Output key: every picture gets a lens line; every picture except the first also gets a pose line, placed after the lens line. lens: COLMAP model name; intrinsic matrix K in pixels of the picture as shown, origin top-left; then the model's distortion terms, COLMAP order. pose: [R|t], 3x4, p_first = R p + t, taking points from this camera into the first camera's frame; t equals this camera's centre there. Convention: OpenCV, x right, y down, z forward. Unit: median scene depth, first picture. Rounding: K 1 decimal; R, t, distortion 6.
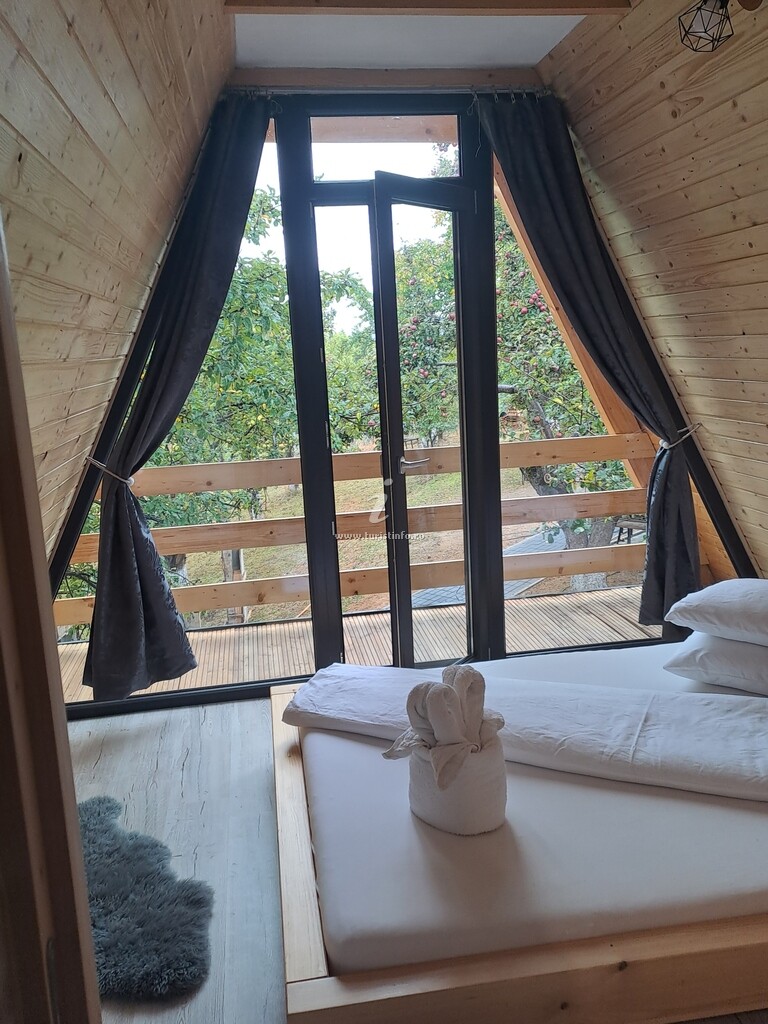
lens RADIAL K [[884.6, 0, 384.0], [0, 884.6, 512.0], [0, 0, 1]] dist [0.001730, -0.000274]
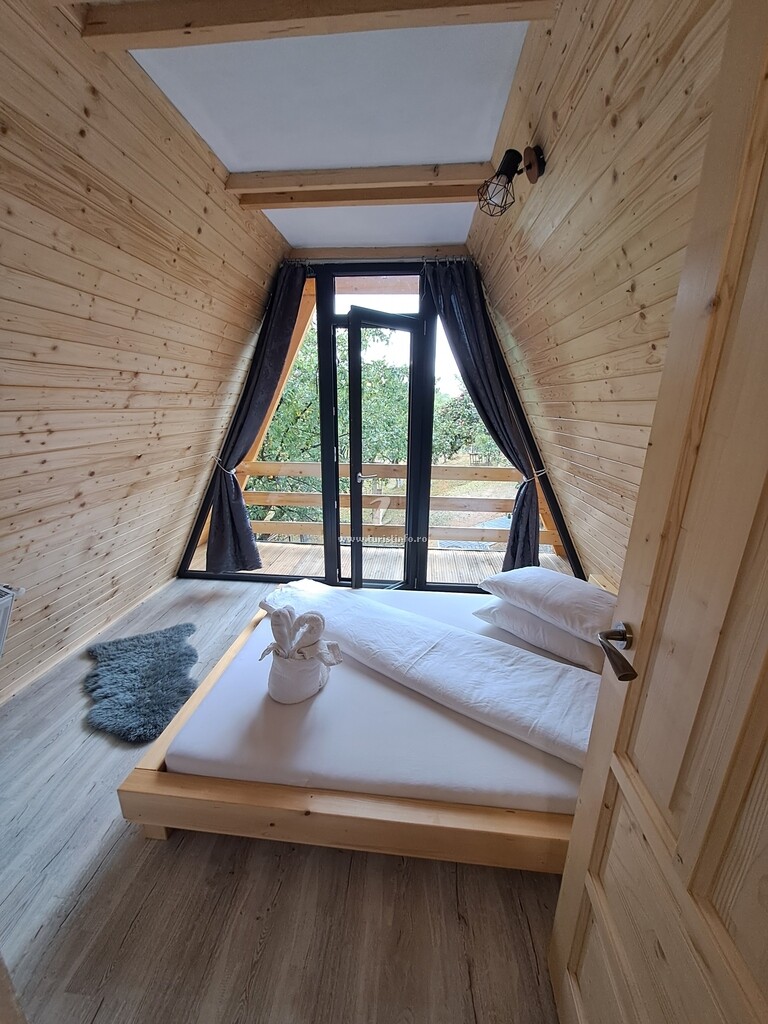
lens RADIAL K [[401.5, 0, 380.0], [0, 401.5, 520.6], [0, 0, 1]] dist [-0.001574, -0.000299]
pose [[0.963293, 0.130422, -0.234641, 0.262050], [-0.107156, 0.988209, 0.109364, -0.057167], [0.246138, -0.080206, 0.965911, 0.196260]]
